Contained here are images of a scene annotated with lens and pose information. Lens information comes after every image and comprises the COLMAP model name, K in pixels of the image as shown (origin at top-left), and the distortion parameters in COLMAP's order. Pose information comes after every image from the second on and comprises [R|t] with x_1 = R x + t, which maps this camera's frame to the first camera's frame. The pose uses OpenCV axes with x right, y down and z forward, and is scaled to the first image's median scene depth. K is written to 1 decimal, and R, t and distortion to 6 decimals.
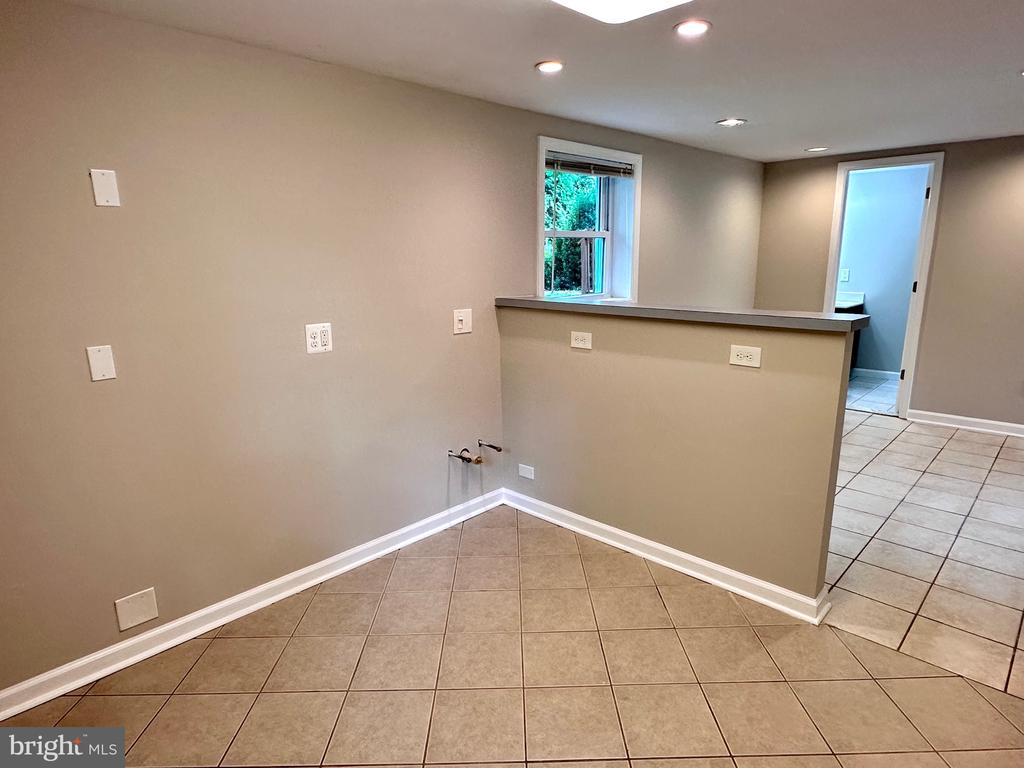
lens RADIAL K [[589.2, 0, 510.5], [0, 589.2, 387.5], [0, 0, 1]] dist [0.002352, 0.000109]
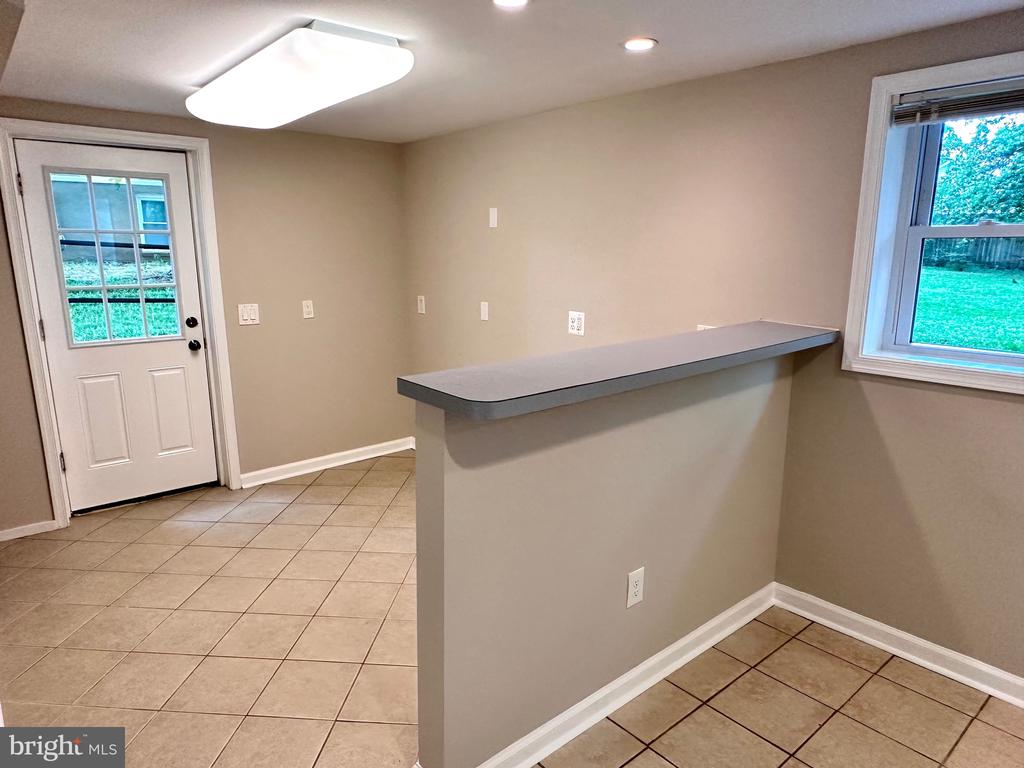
lens RADIAL K [[656.8, 0, 513.2], [0, 656.8, 387.0], [0, 0, 1]] dist [0.005470, -0.003671]
pose [[-0.084696, 0.227540, -0.970078, 1.058684], [-0.219426, 0.945417, 0.240913, -0.258928], [0.971946, 0.233265, -0.030145, 0.928617]]
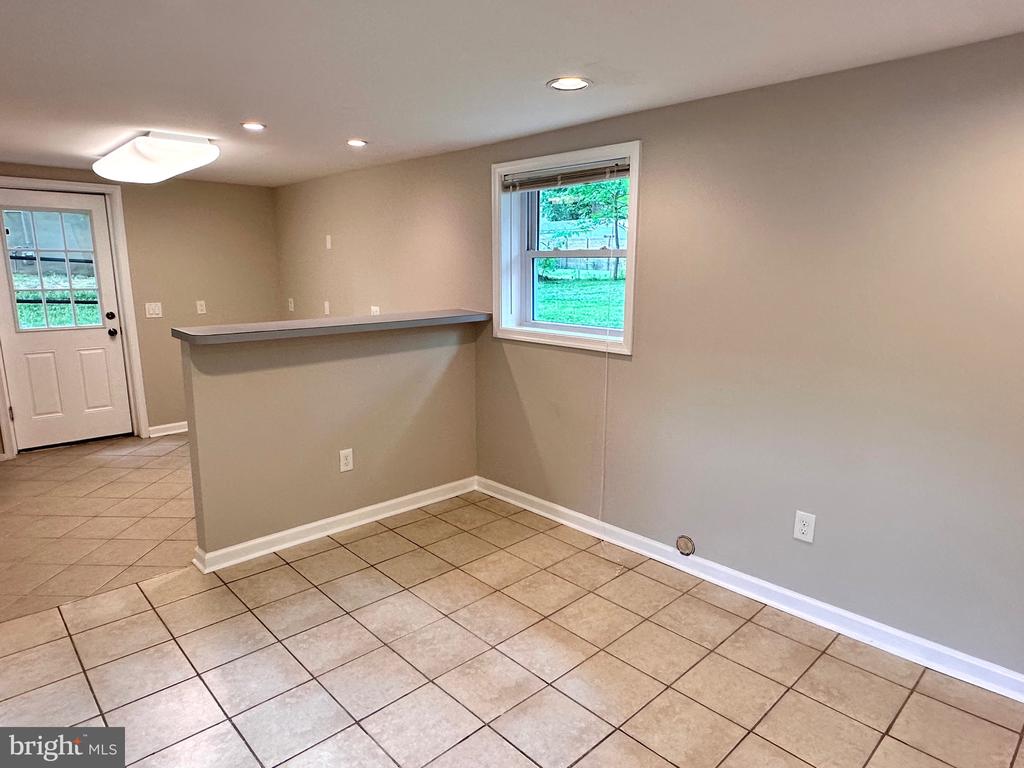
lens RADIAL K [[619.7, 0, 508.5], [0, 619.7, 383.6], [0, 0, 1]] dist [0.002011, 0.005710]
pose [[-0.040655, 0.208895, -0.977093, 1.568062], [-0.223750, 0.951163, 0.212661, -0.376701], [0.973798, 0.227270, 0.008071, 1.415699]]
